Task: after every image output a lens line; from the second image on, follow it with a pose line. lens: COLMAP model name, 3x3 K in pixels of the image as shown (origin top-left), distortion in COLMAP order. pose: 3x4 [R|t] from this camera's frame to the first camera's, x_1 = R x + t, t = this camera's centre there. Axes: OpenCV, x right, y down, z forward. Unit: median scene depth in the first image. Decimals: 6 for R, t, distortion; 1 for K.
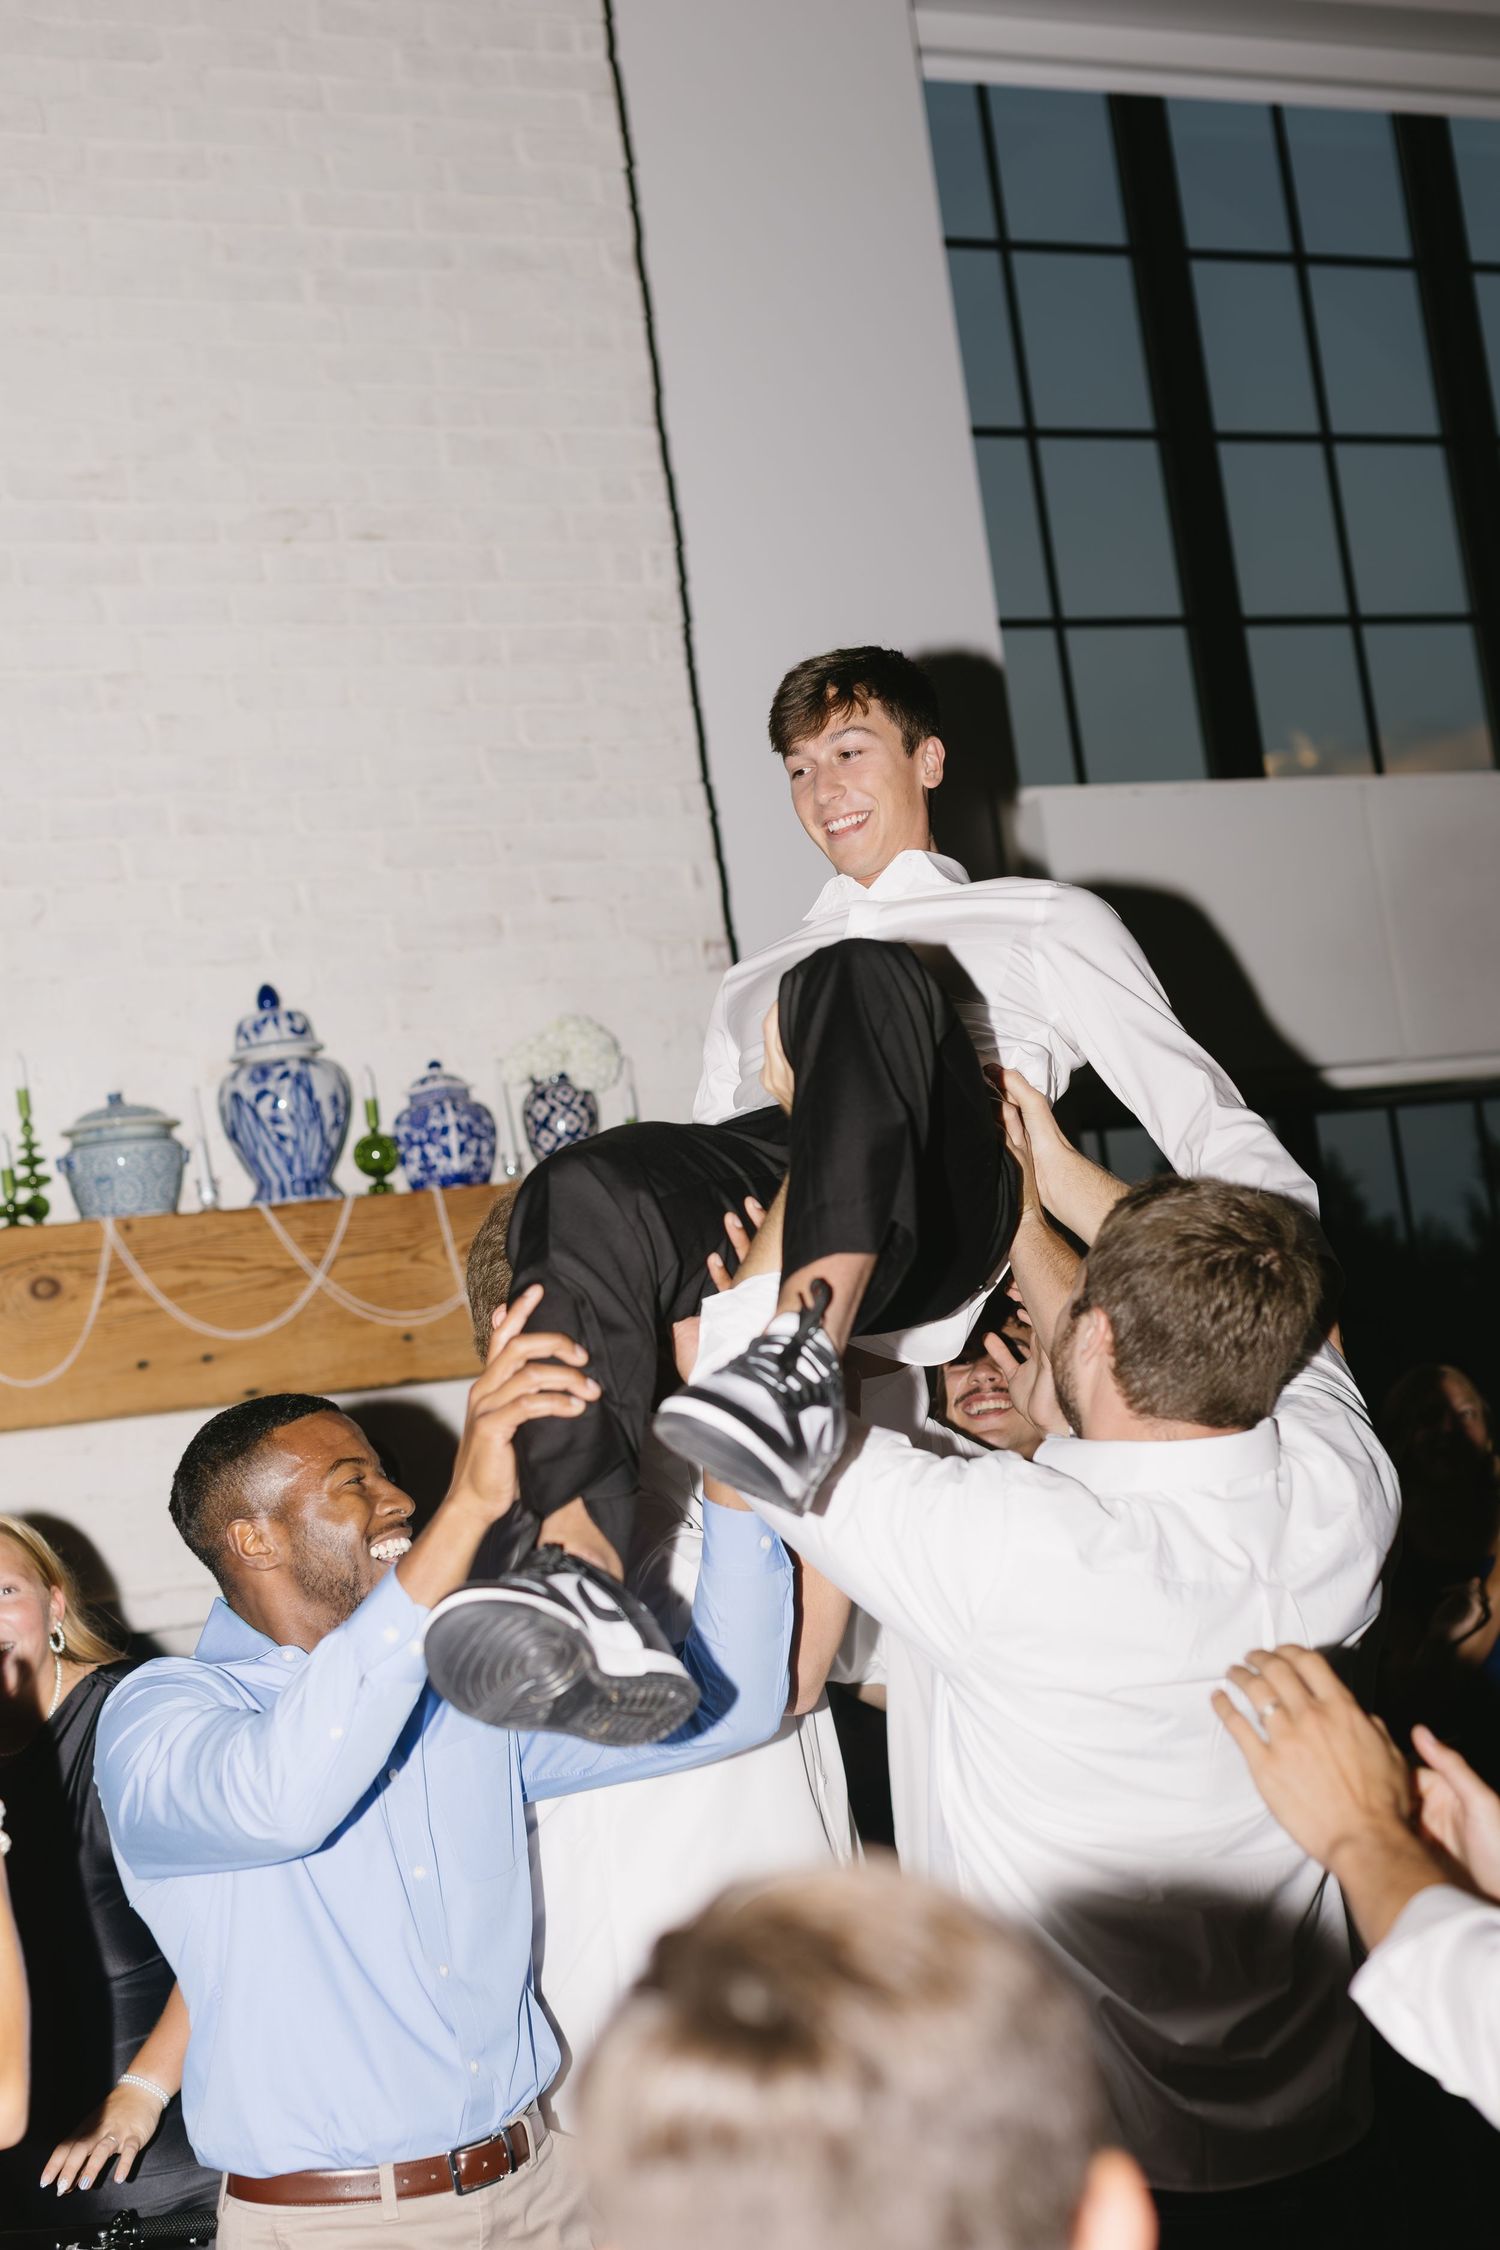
lens RADIAL K [[3268.9, 0, 755.9], [0, 3268.9, 1134.0], [0, 0, 1]] dist [0.035396, 0.000000]
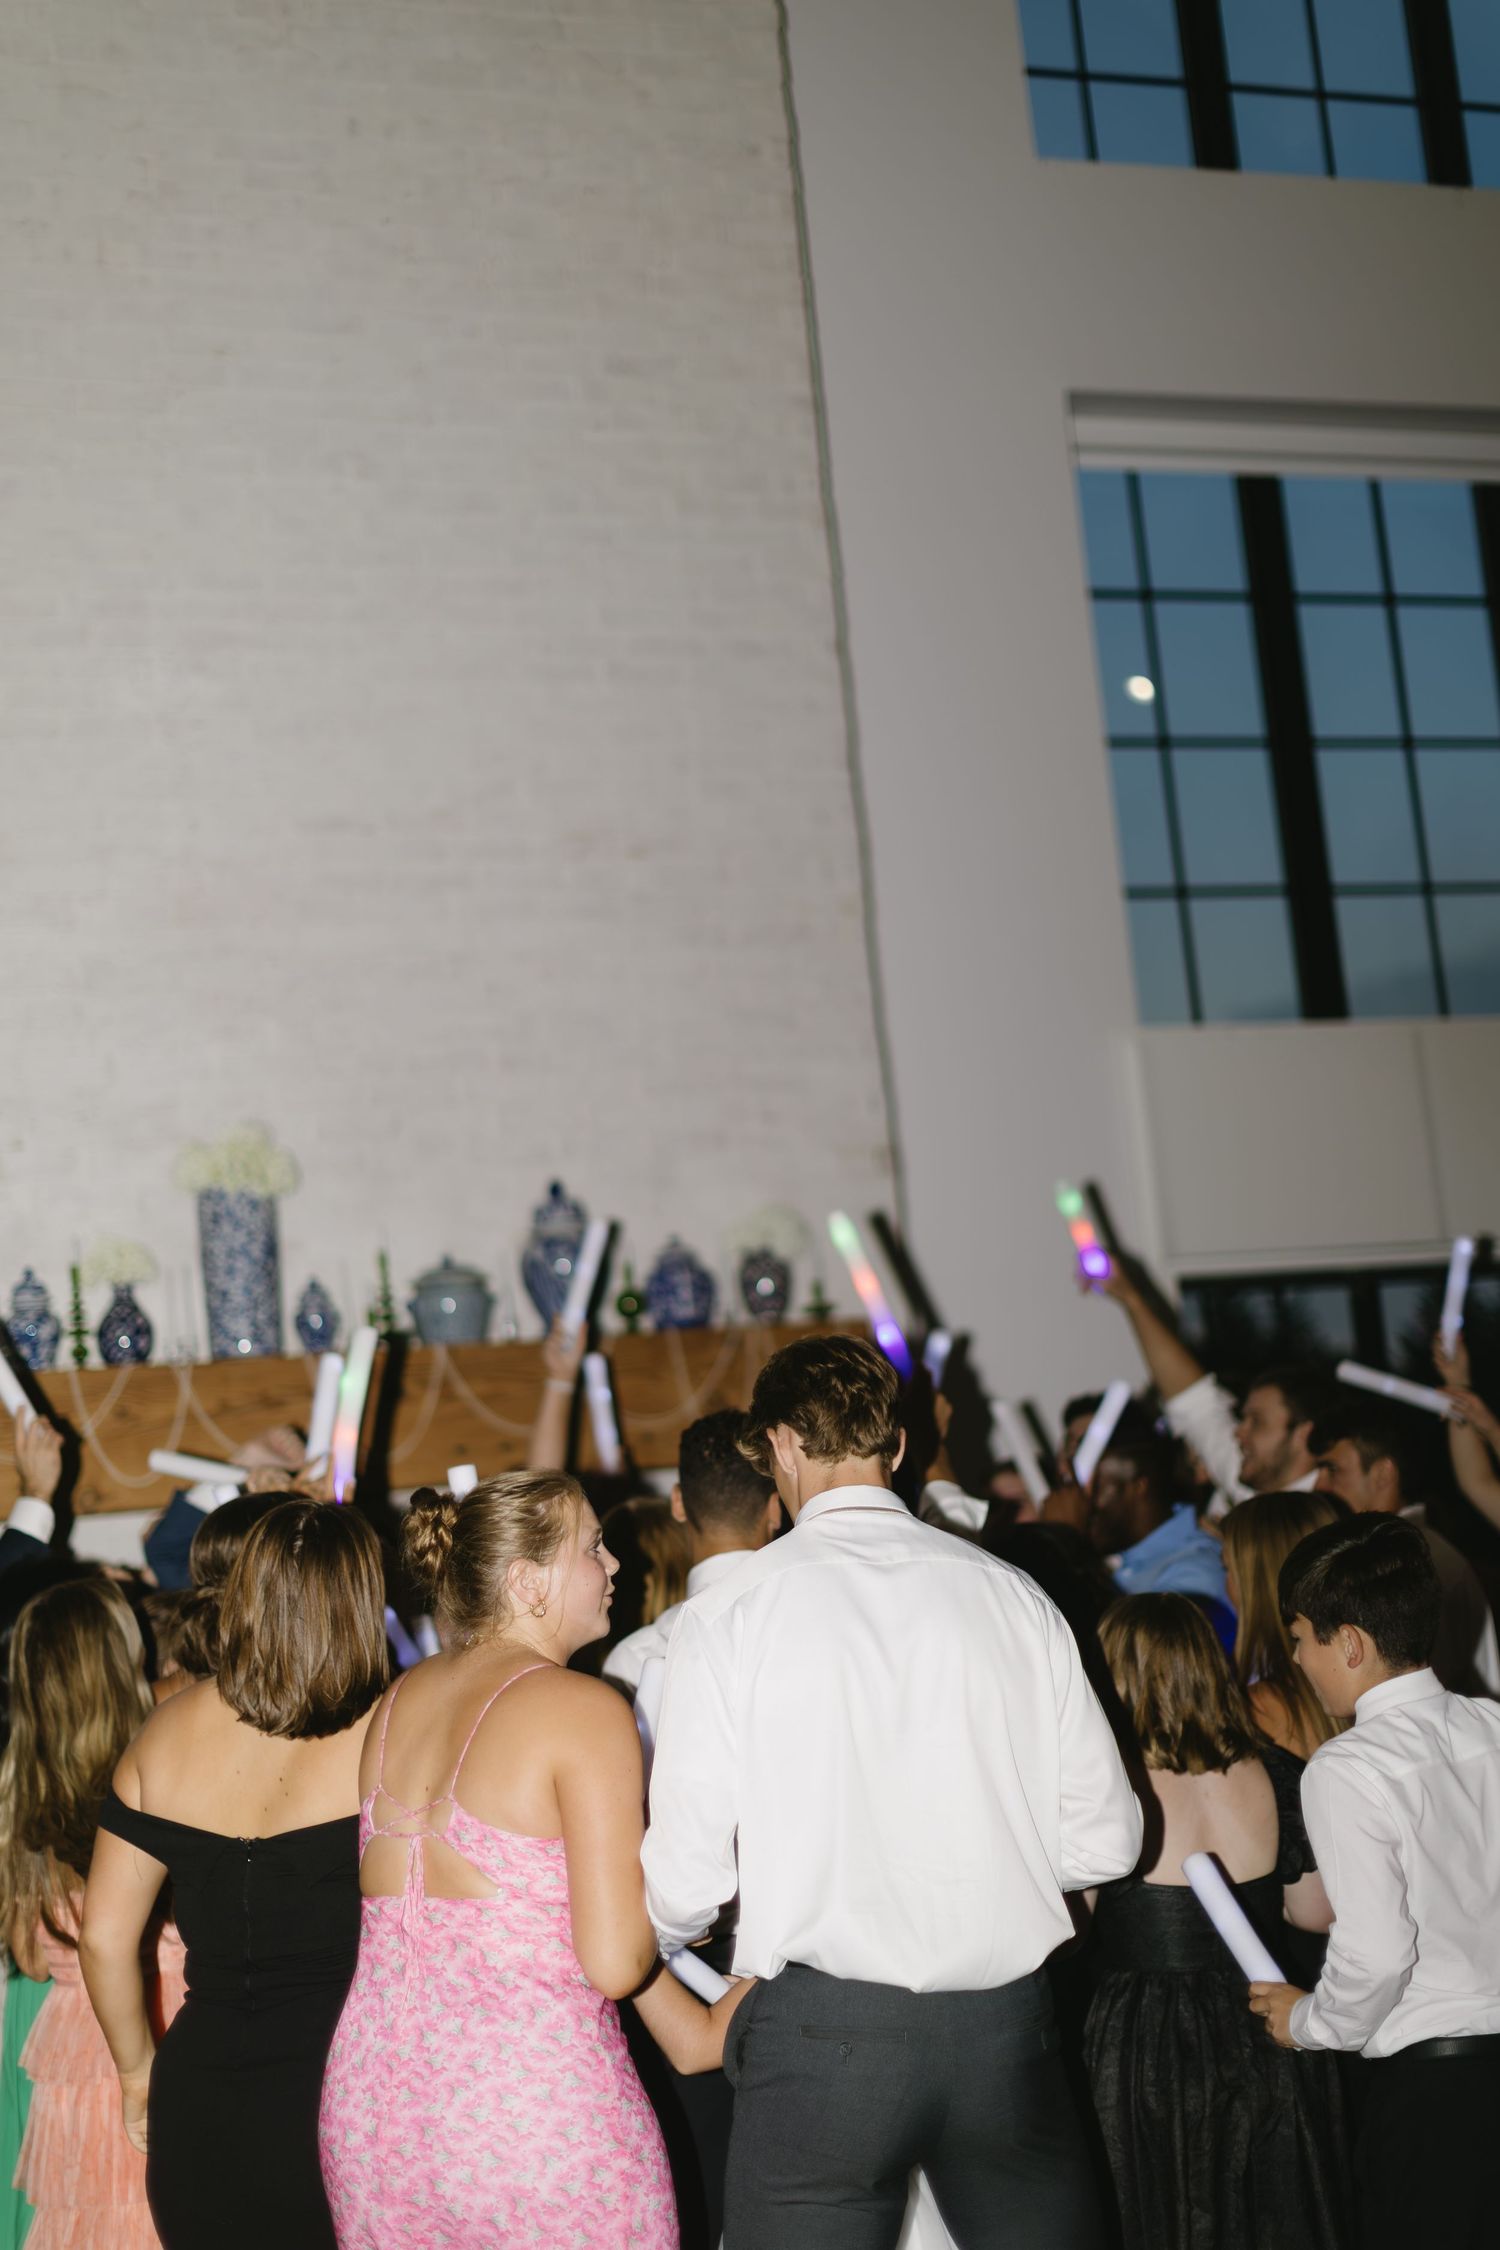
lens RADIAL K [[3268.9, 0, 749.5], [0, 3268.9, 1126.9], [0, 0, 1]] dist [0.035396, 0.000000]
pose [[0.996197, 0.021374, -0.084472, 0.049627], [-0.025016, 0.998792, -0.042294, -0.011576], [0.083466, 0.044246, 0.995528, -0.378441]]
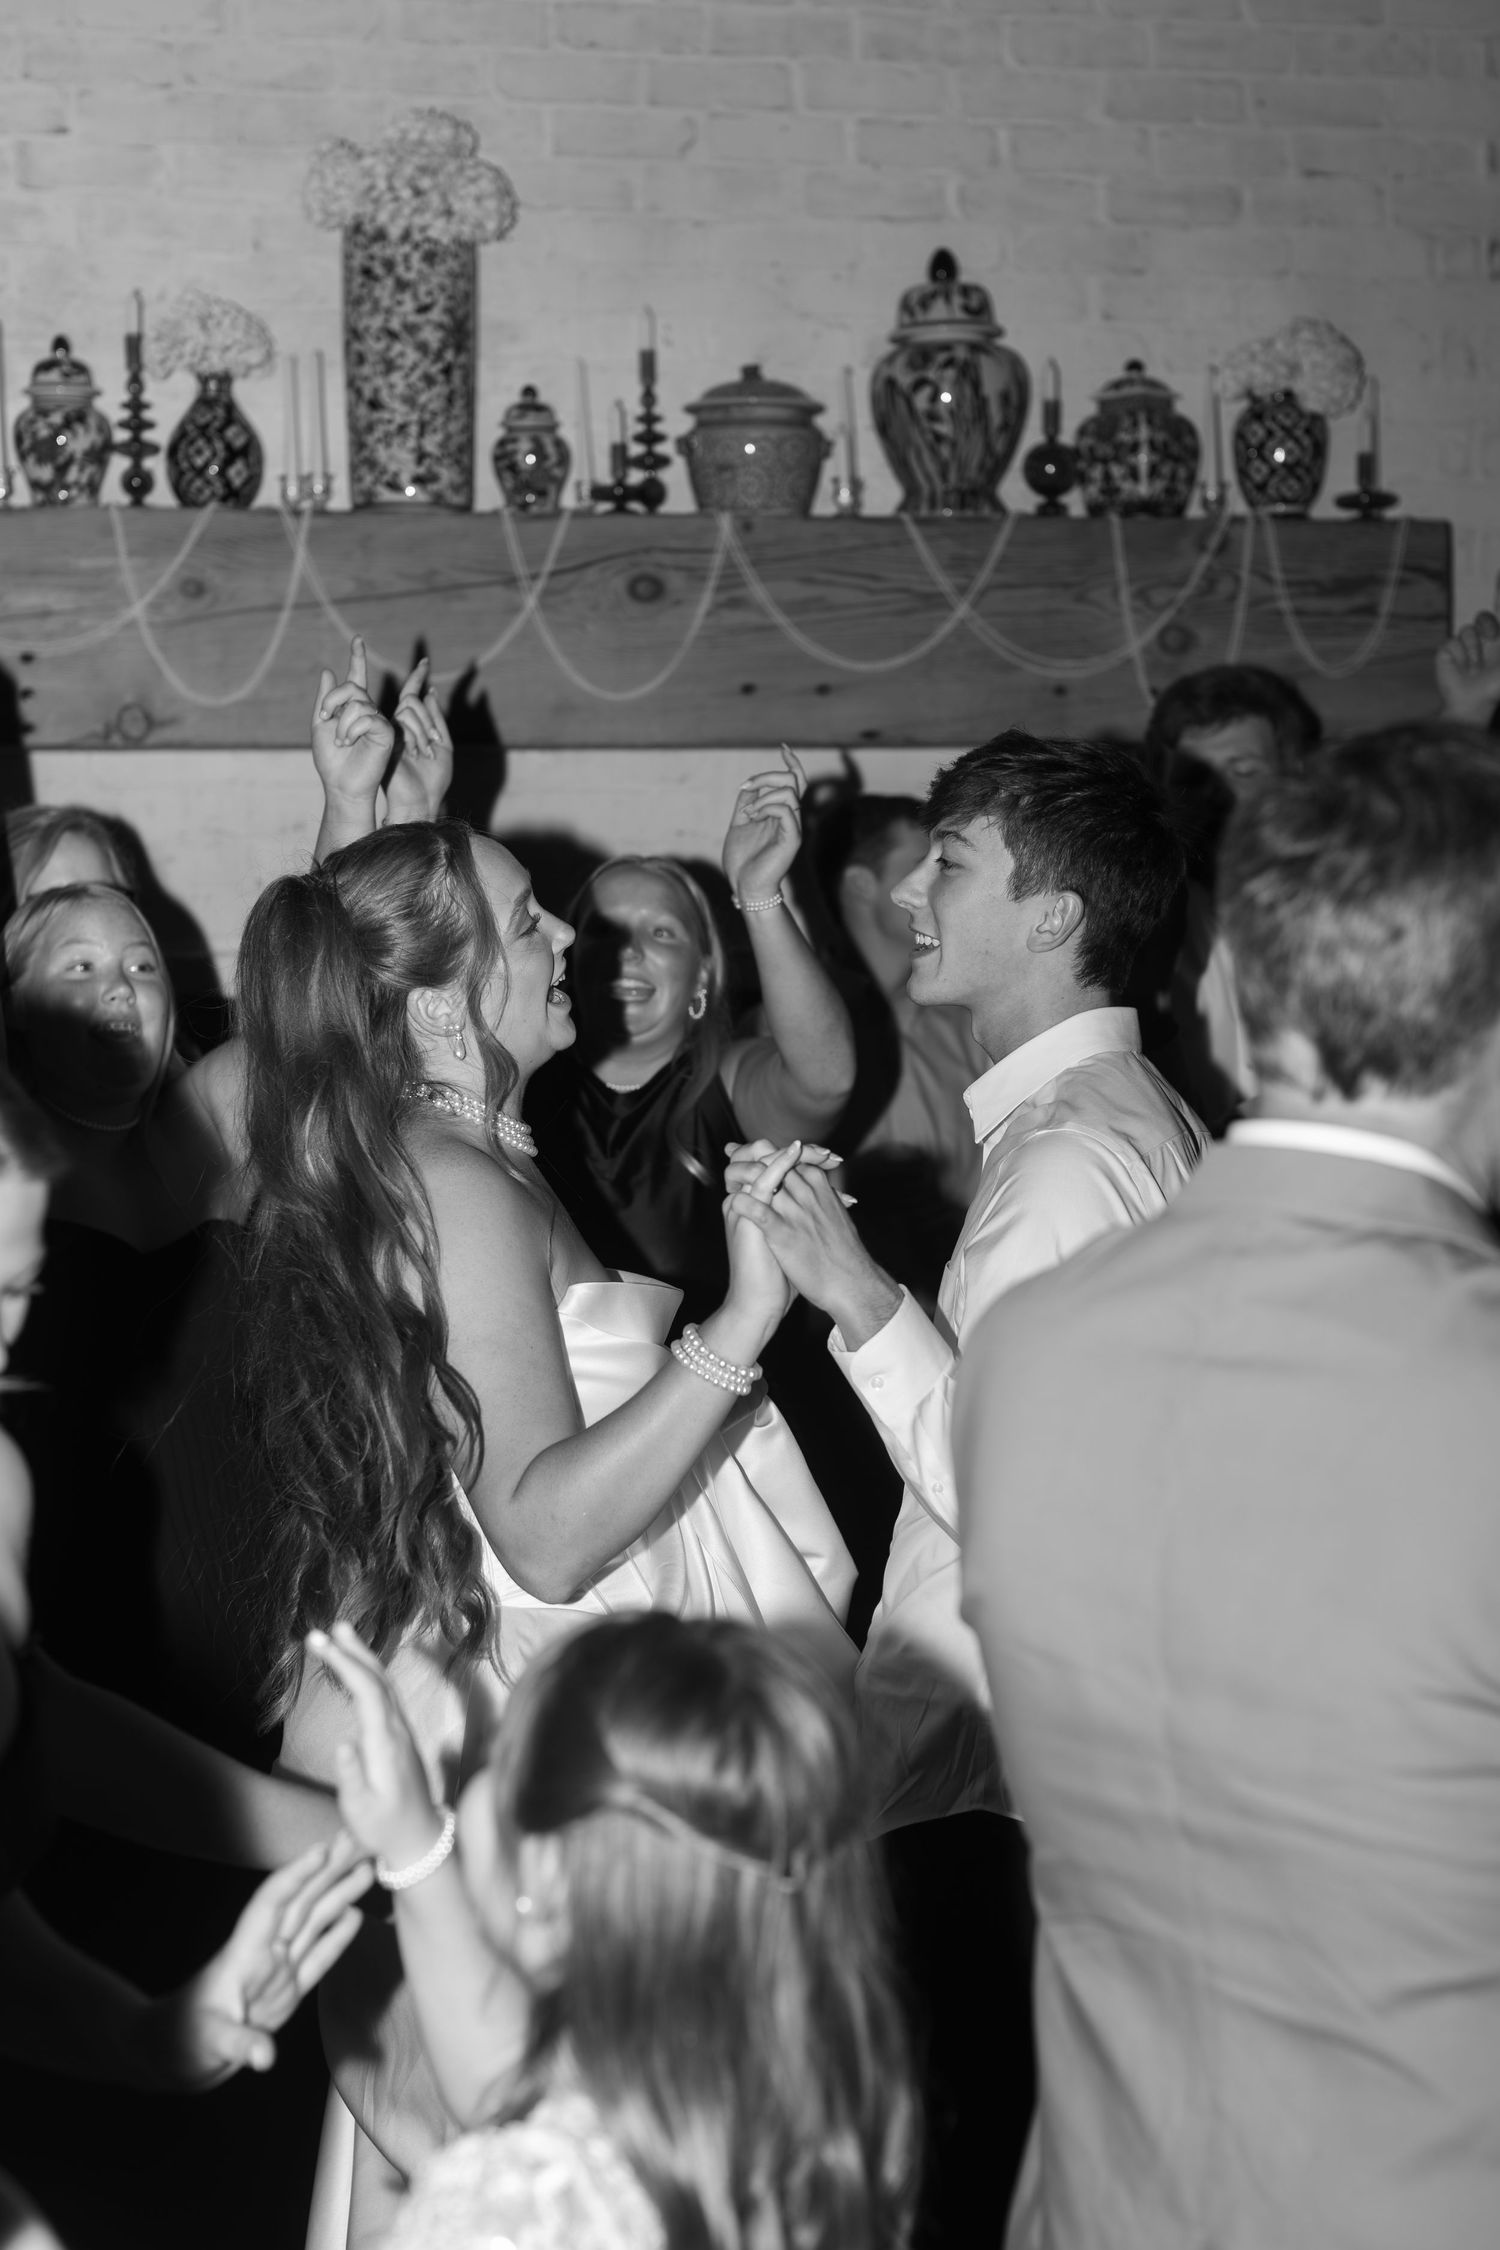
lens RADIAL K [[3268.9, 0, 782.3], [0, 3268.9, 1055.6], [0, 0, 1]] dist [0.035396, 0.000000]
pose [[0.964862, 0.137022, -0.224202, 0.026839], [-0.093736, 0.976618, 0.193472, -0.002693], [0.245469, -0.165658, 0.955145, 0.154561]]
